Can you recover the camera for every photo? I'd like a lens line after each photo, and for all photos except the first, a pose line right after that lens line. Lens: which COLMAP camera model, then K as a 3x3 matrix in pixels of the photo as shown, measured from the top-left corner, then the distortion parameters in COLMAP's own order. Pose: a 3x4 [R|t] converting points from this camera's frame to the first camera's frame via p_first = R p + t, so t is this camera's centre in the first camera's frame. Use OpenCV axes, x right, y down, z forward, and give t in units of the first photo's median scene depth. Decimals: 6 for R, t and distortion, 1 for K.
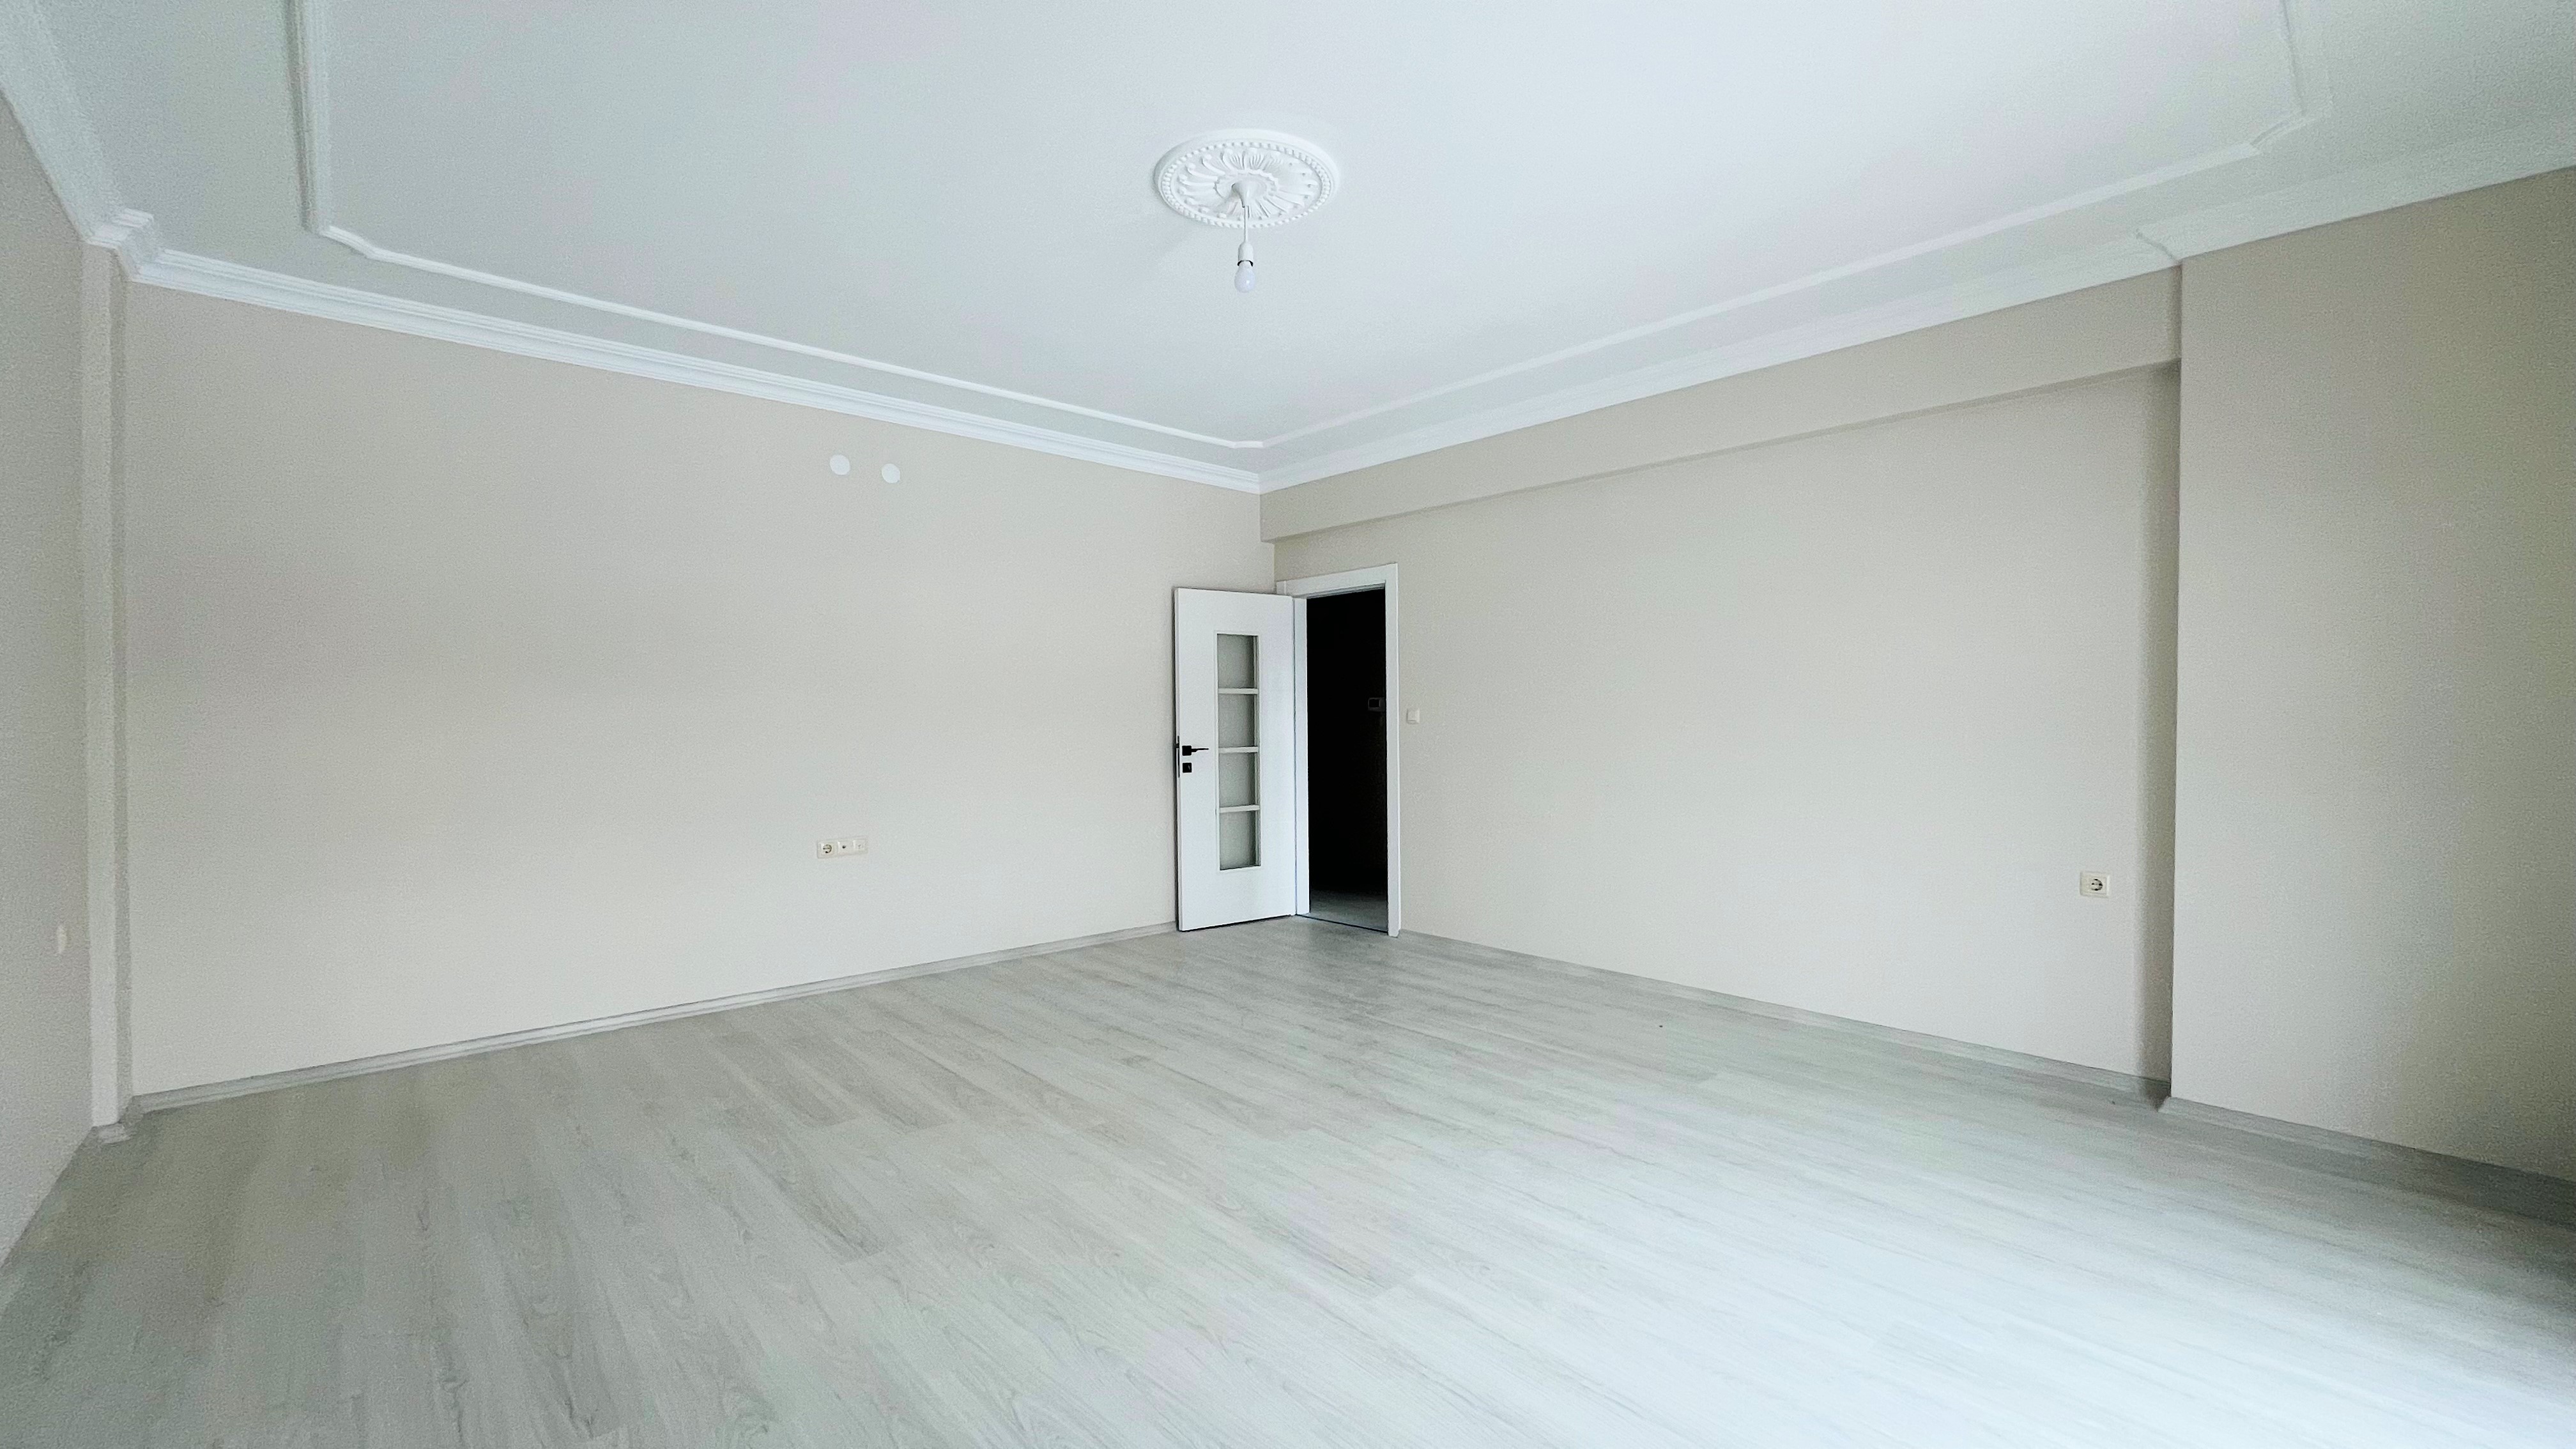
lens RADIAL K [[1032.7, 0, 1288.0], [0, 1032.7, 724.5], [0, 0, 1]] dist [0.000942, -0.000186]
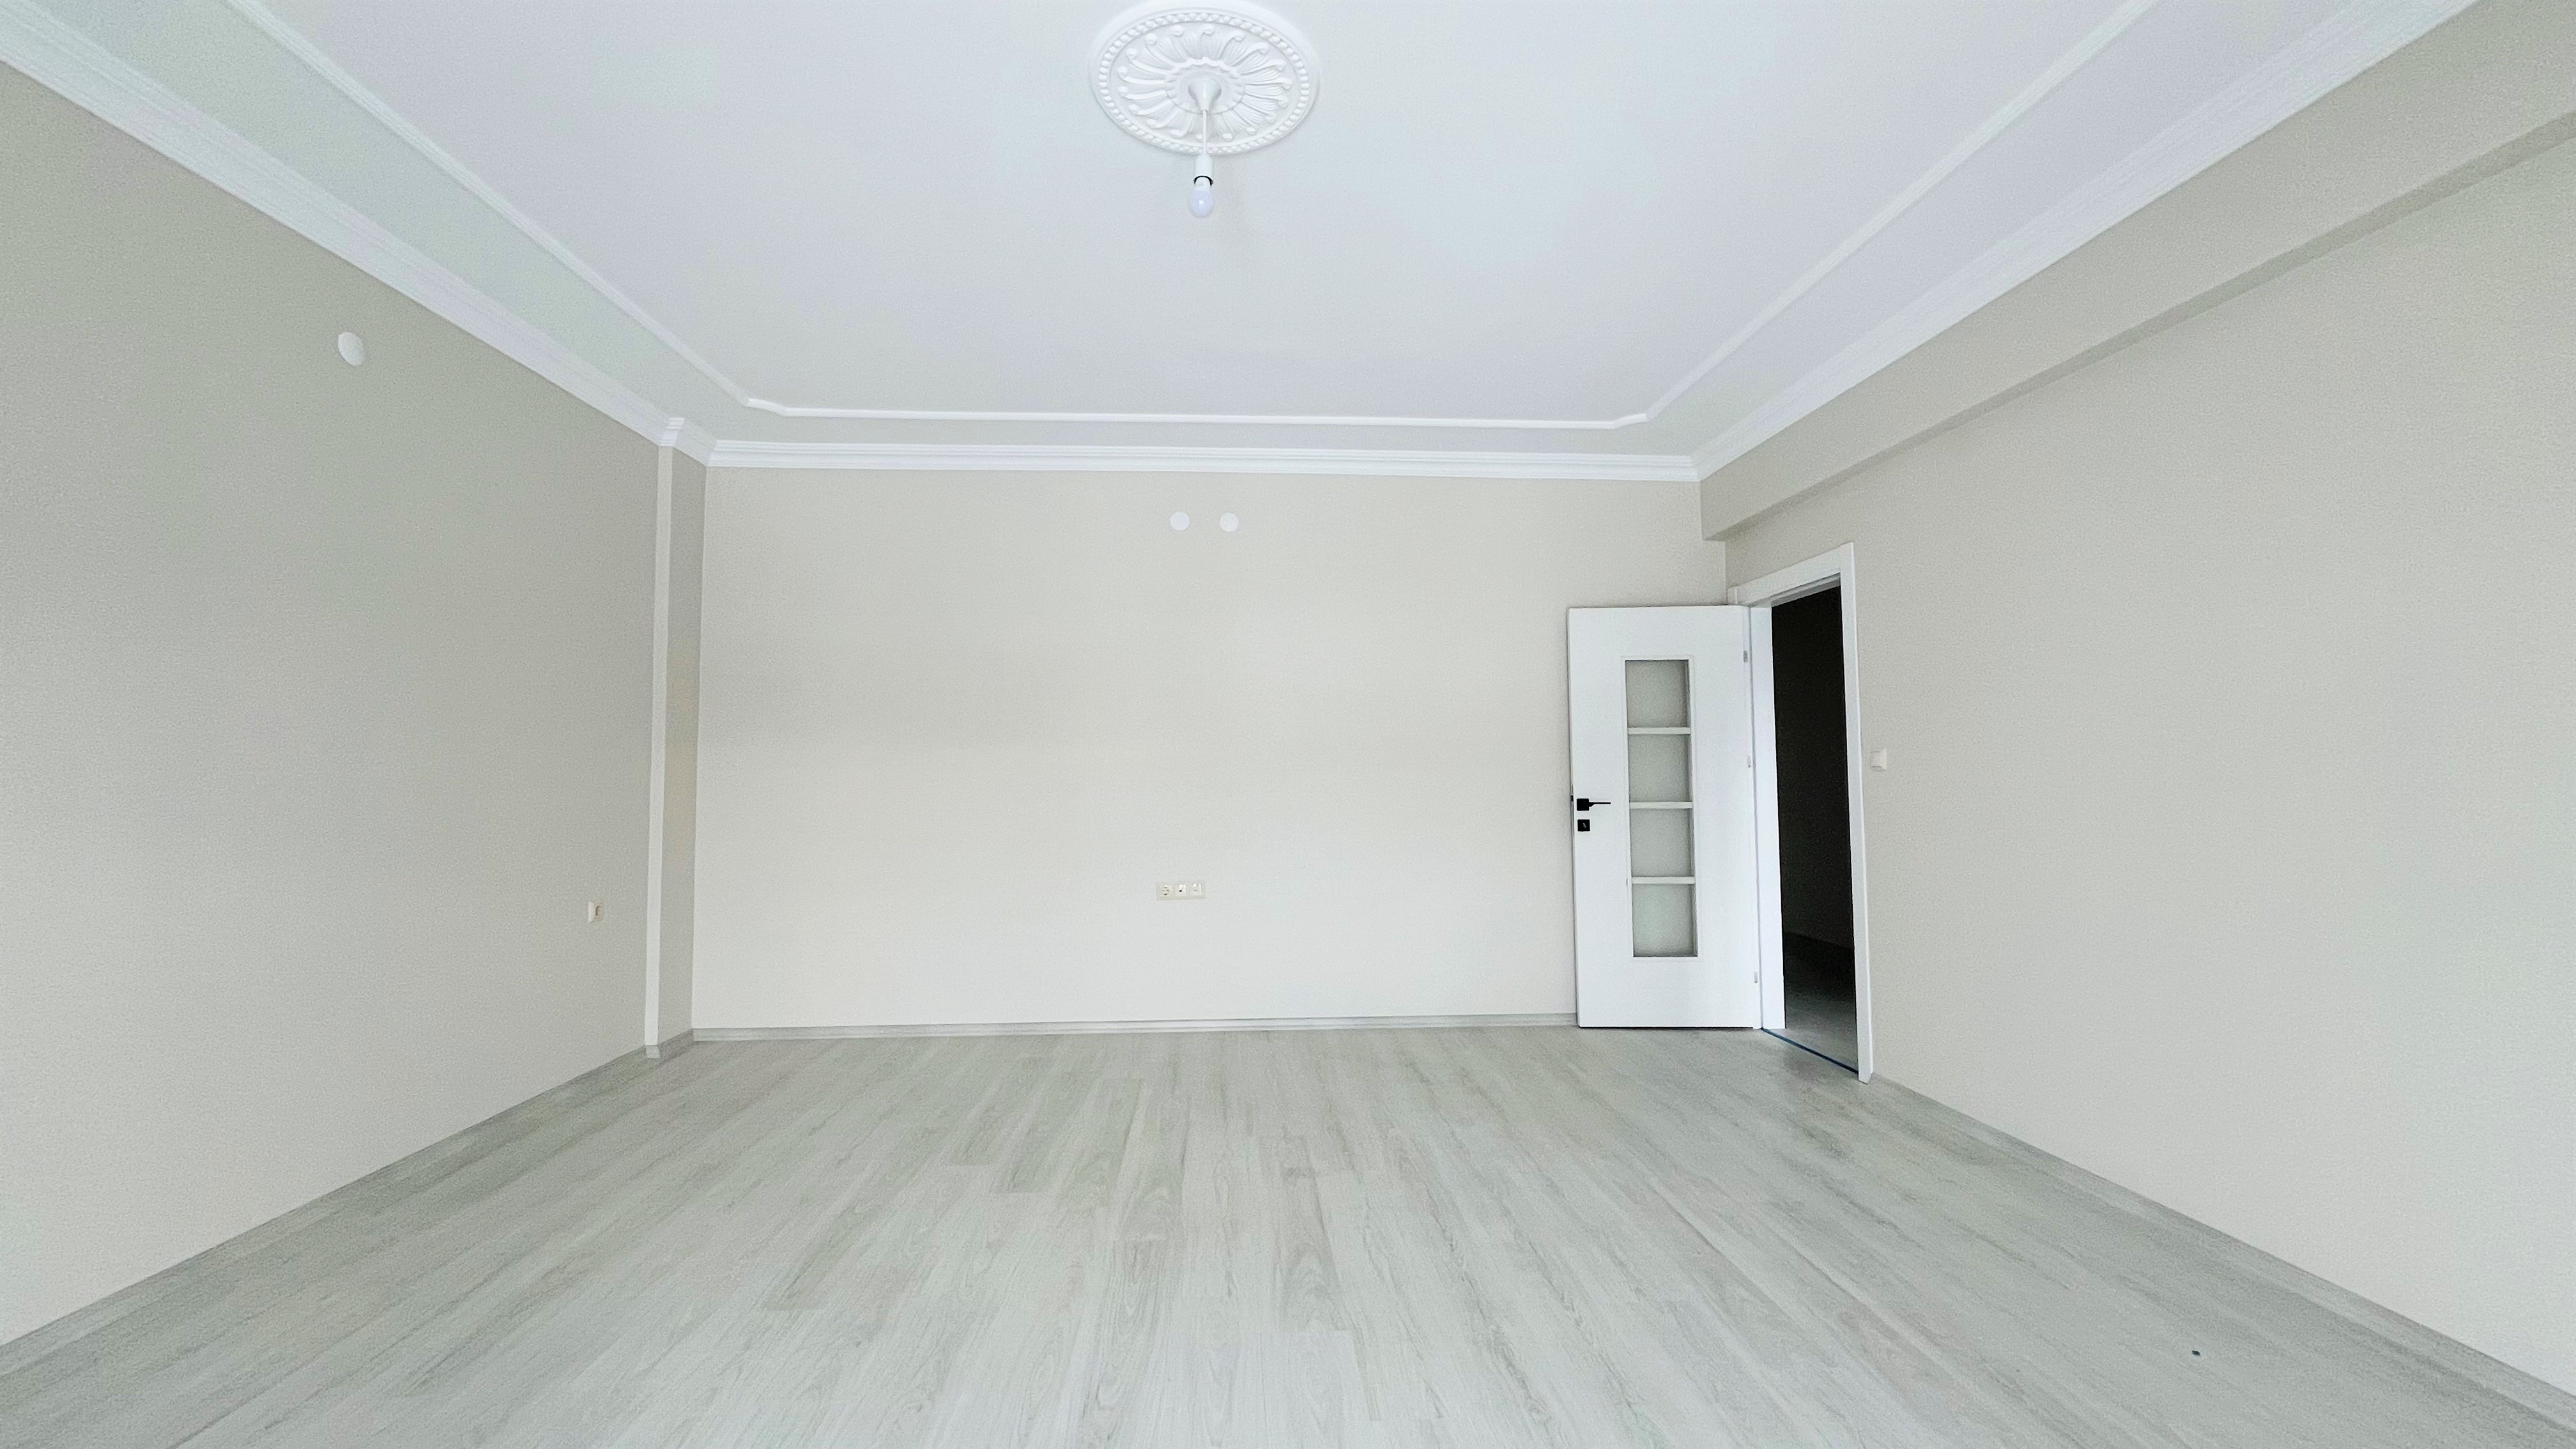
lens RADIAL K [[1040.8, 0, 1288.0], [0, 1040.8, 724.5], [0, 0, 1]] dist [-0.002013, -0.000383]
pose [[0.777370, -0.027380, -0.628447, 0.305482], [-0.004068, 0.998813, -0.048549, 0.003829], [0.629030, 0.040297, 0.776336, 0.264529]]
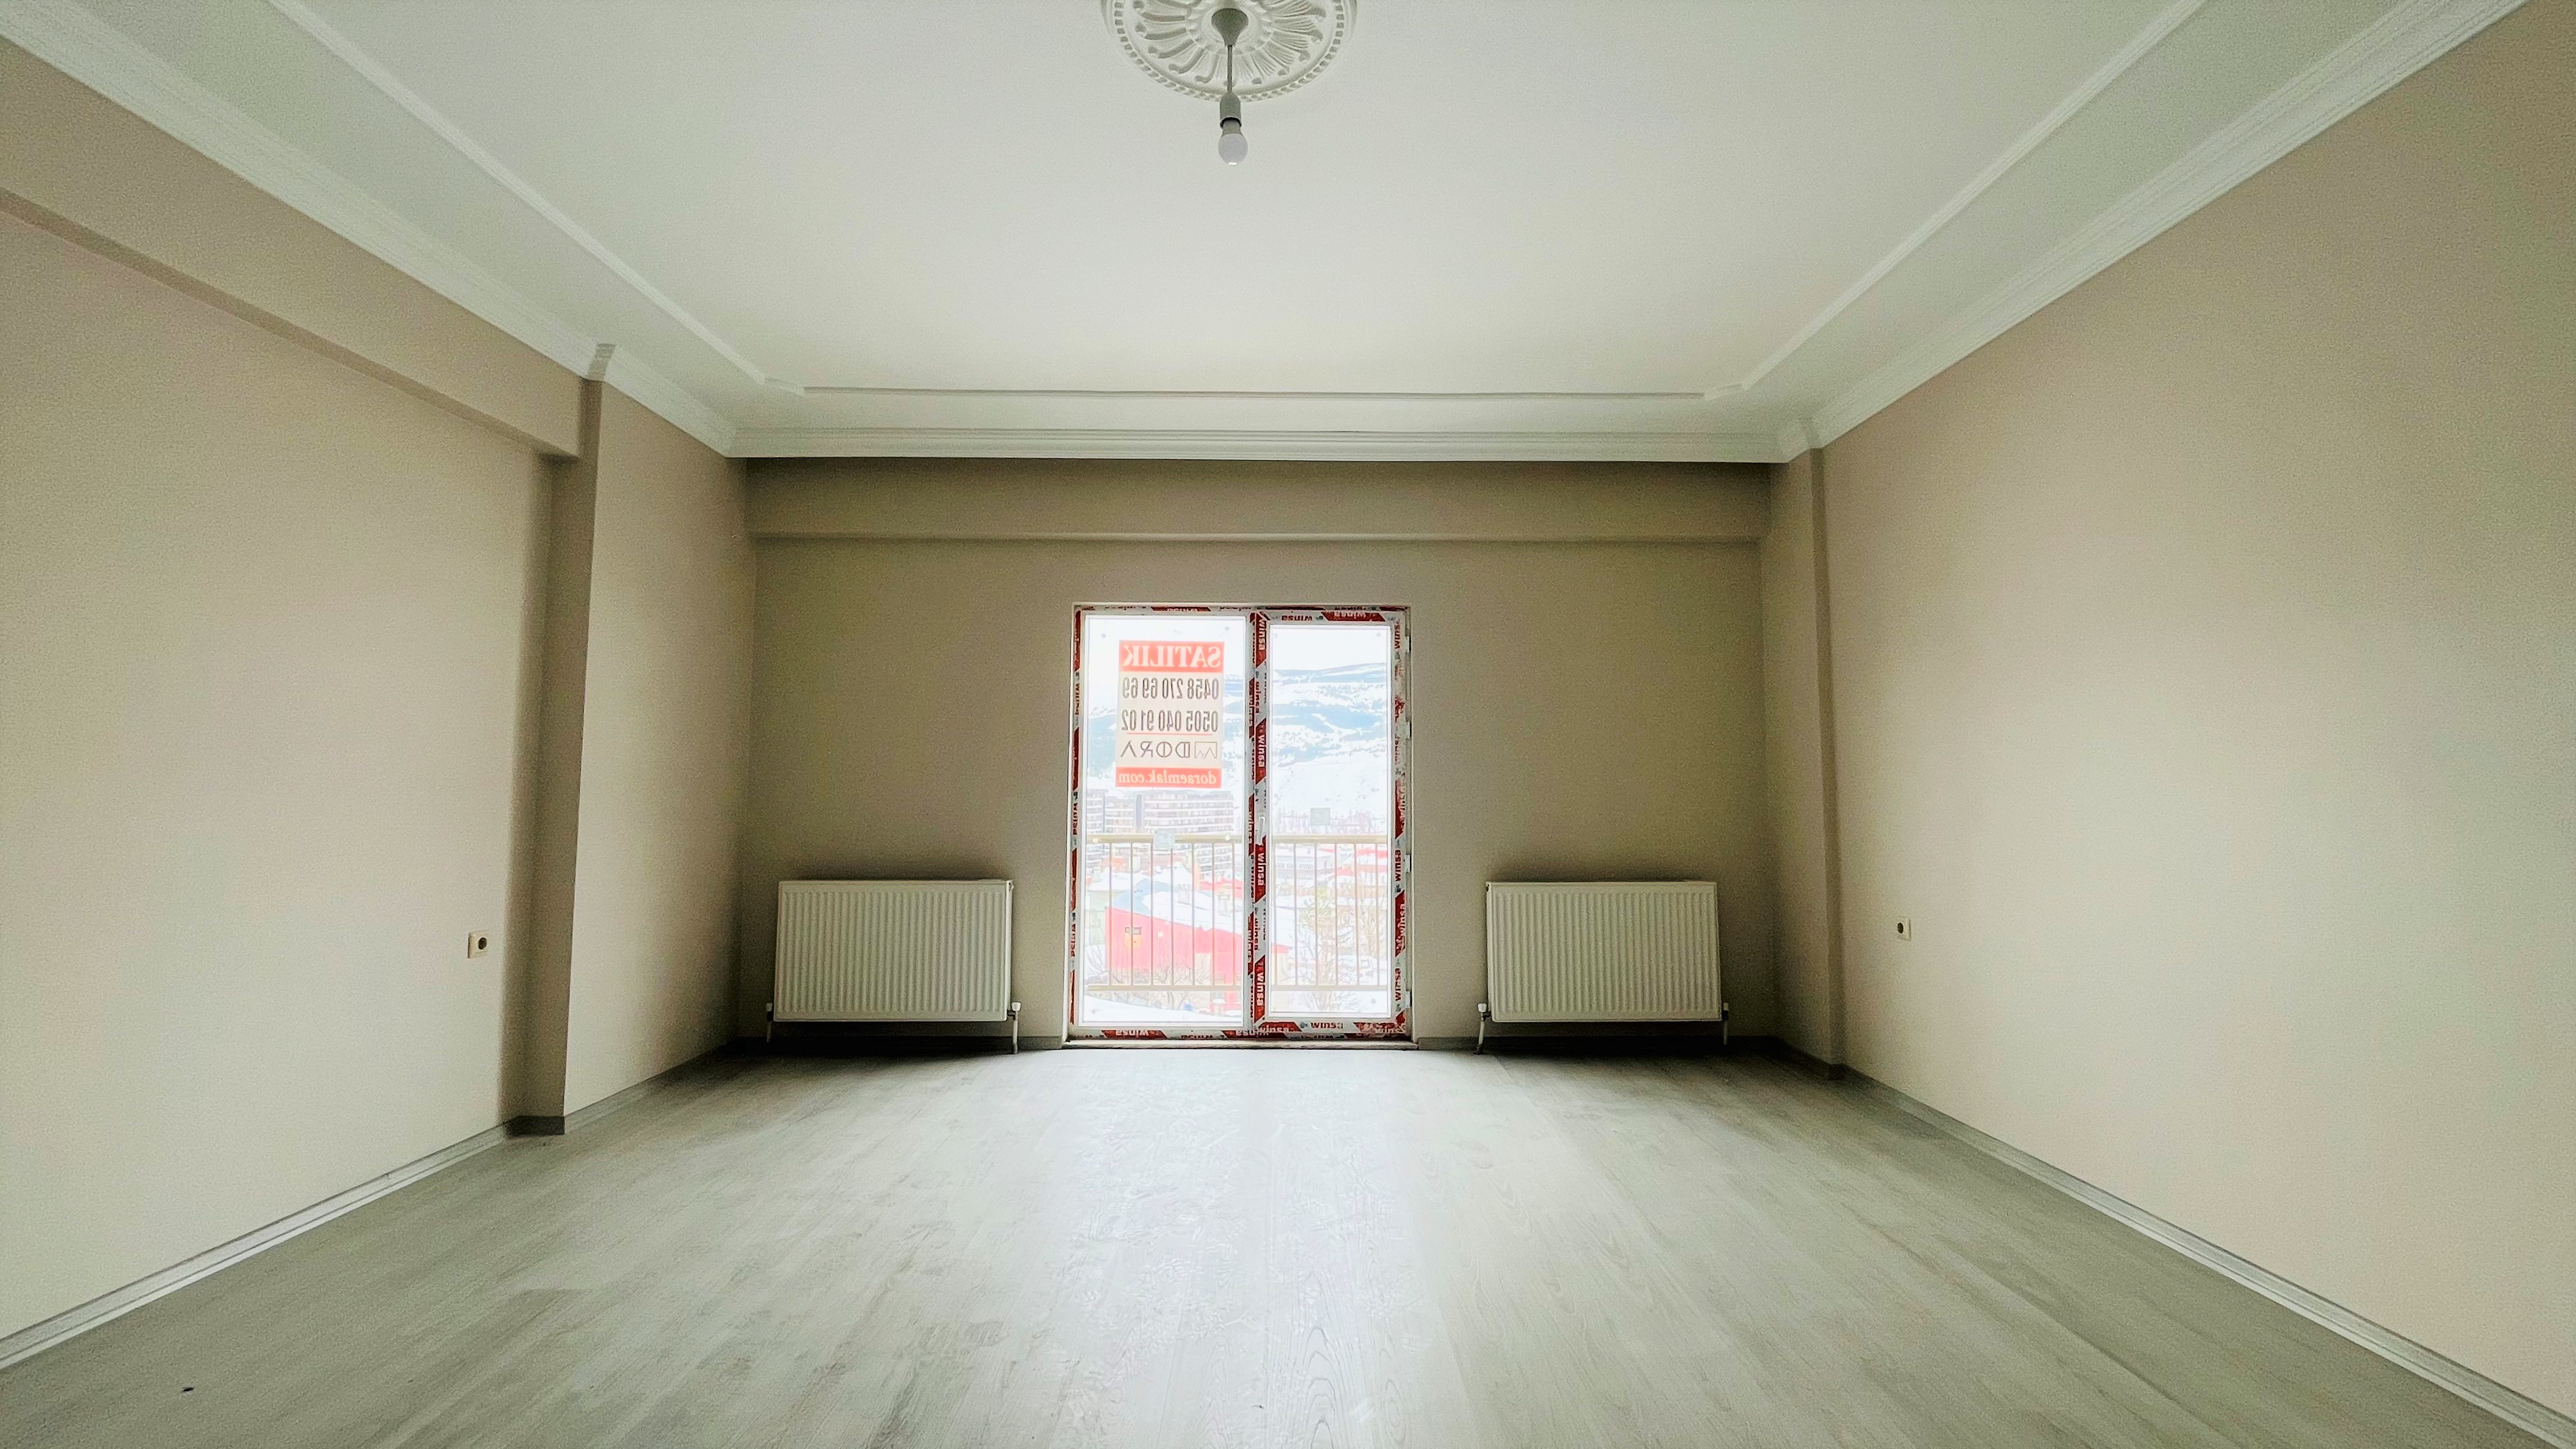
lens RADIAL K [[1040.8, 0, 1288.0], [0, 1040.8, 724.5], [0, 0, 1]] dist [-0.002013, -0.000383]
pose [[-0.748587, 0.044896, 0.661515, -0.323396], [0.005639, 0.998100, -0.061358, 0.011359], [-0.663013, -0.042202, -0.747418, 0.918193]]
